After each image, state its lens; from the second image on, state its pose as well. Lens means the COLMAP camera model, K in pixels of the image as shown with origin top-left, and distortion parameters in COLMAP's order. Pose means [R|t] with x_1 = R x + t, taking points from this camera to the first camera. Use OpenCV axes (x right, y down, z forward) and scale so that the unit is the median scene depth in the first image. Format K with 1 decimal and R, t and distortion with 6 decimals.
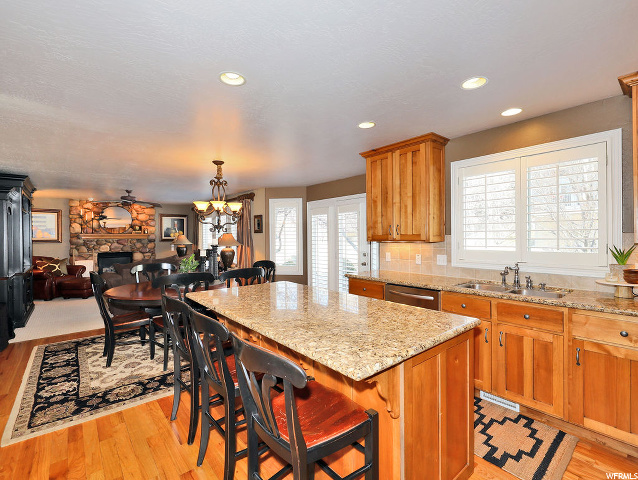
lens RADIAL K [[300.4, 0, 319.0], [0, 300.4, 240.0], [0, 0, 1]] dist [-0.000542, -0.000131]
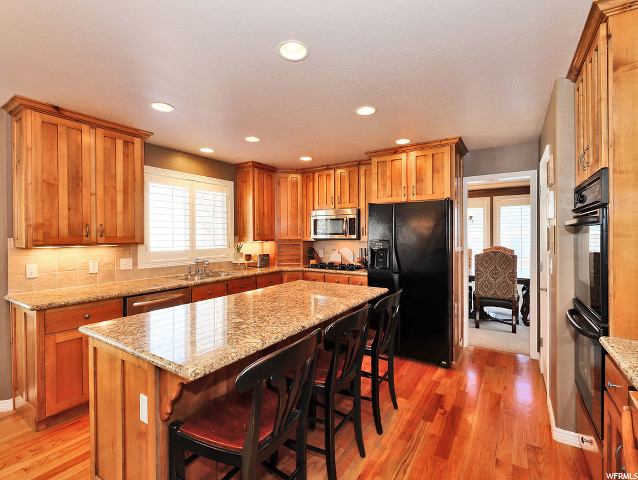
lens RADIAL K [[300.4, 0, 319.0], [0, 300.4, 240.0], [0, 0, 1]] dist [-0.000542, -0.000131]
pose [[-0.297669, -0.002985, 0.954664, -0.146400], [0.020859, 0.999736, 0.009629, -0.001019], [-0.954441, 0.022779, -0.297529, 0.155847]]
